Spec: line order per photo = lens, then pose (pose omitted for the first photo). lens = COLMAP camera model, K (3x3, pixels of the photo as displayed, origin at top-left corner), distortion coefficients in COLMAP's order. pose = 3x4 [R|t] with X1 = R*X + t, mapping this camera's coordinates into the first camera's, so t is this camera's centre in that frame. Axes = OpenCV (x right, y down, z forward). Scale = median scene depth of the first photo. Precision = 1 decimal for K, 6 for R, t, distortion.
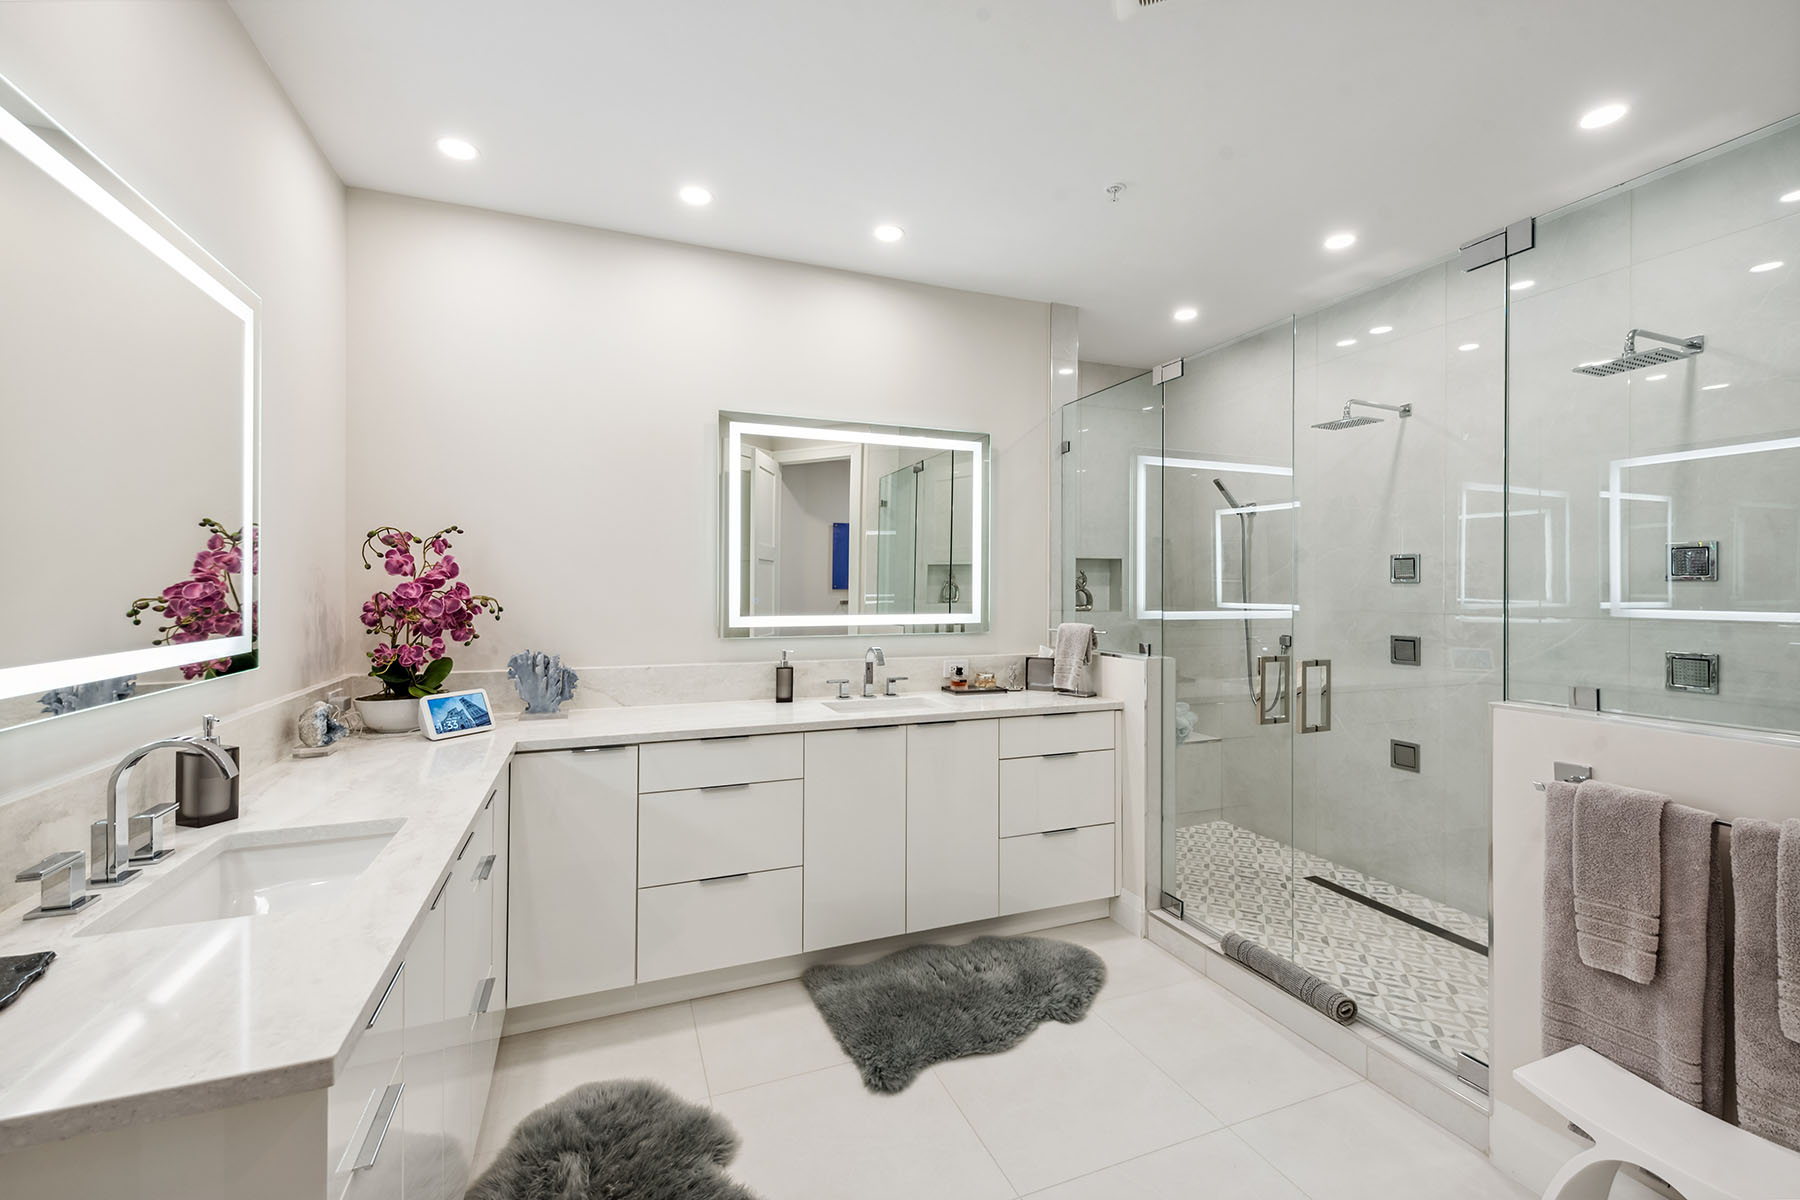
lens RADIAL K [[710.6, 0, 898.4], [0, 710.6, 592.2], [0, 0, 1]] dist [0.004314, -0.001066]
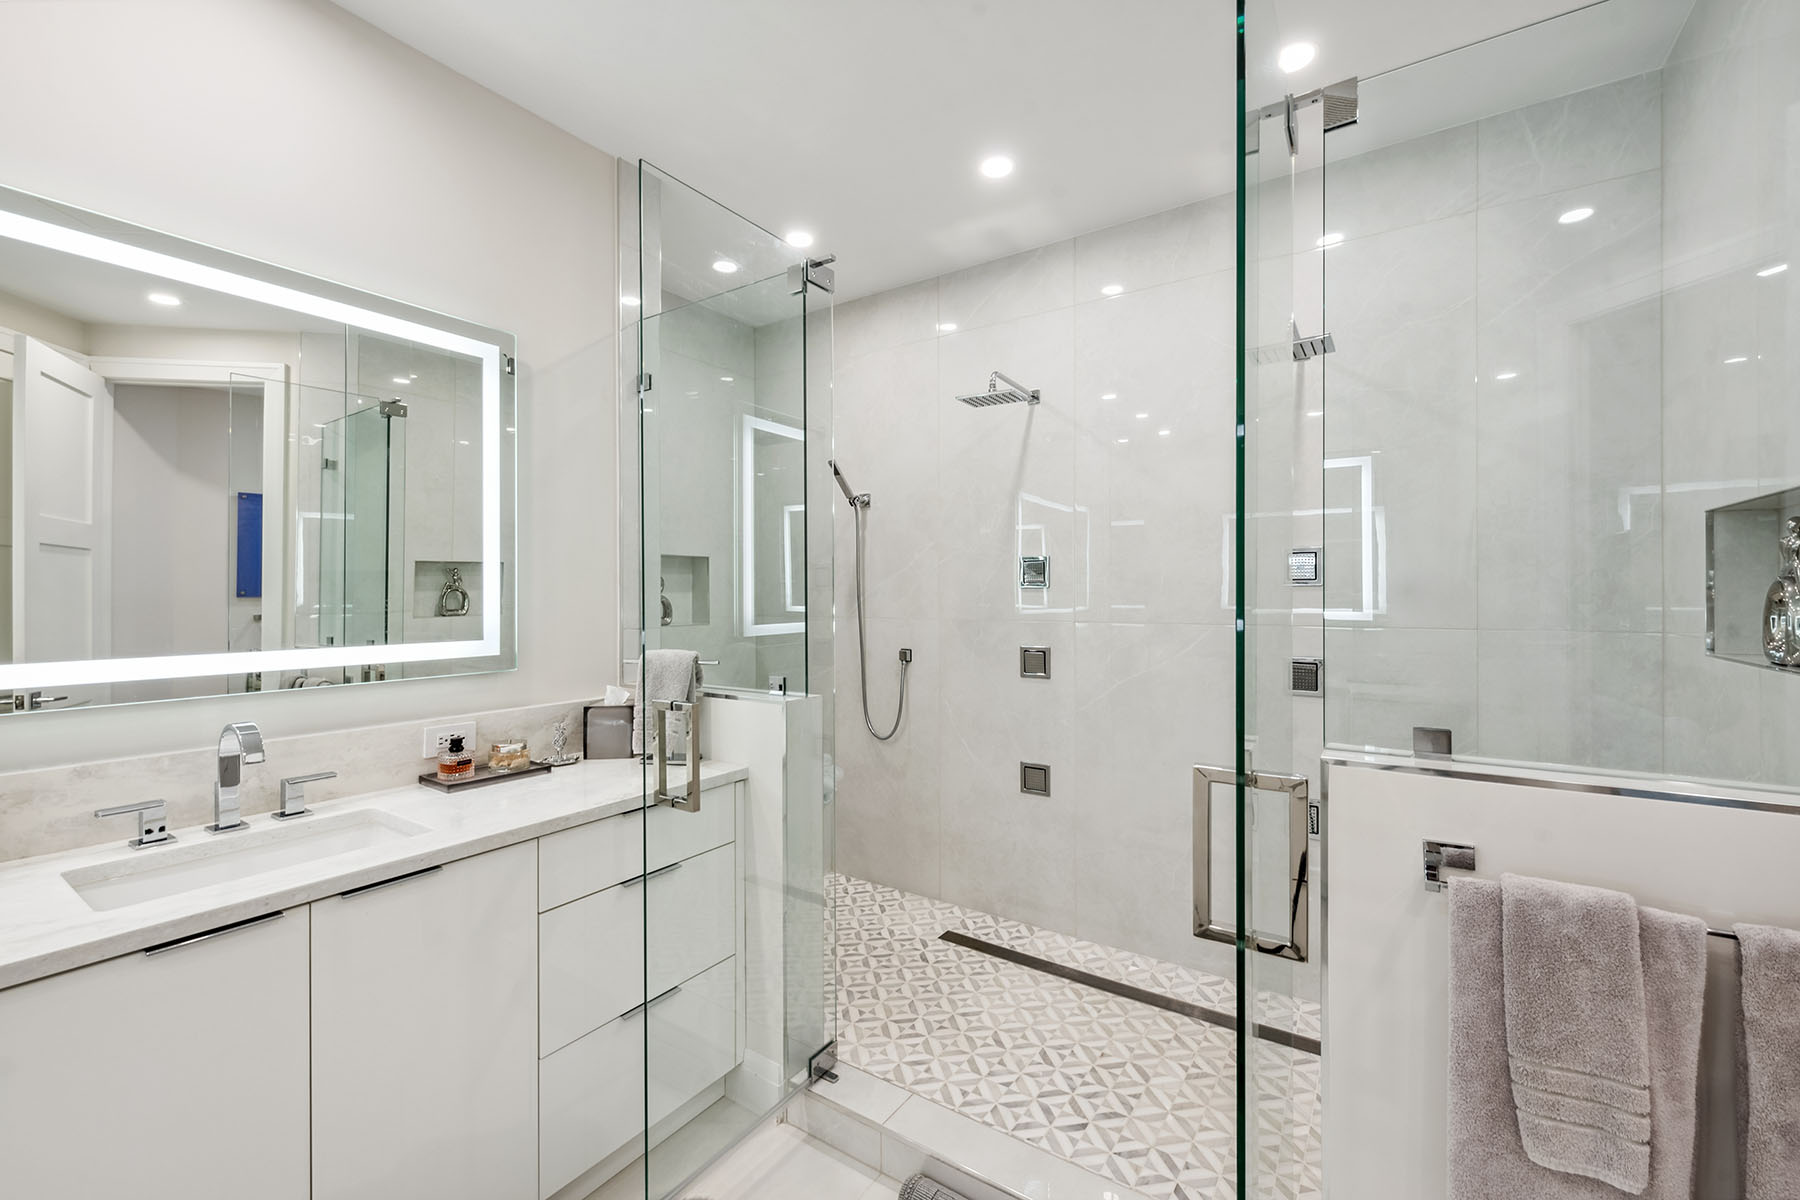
lens RADIAL K [[710.6, 0, 899.4], [0, 710.6, 596.7], [0, 0, 1]] dist [0.004314, -0.001066]
pose [[0.813164, -0.005192, 0.582011, 0.044230], [0.006575, 0.999978, -0.000266, -0.002598], [-0.581997, 0.004043, 0.813181, 0.346544]]
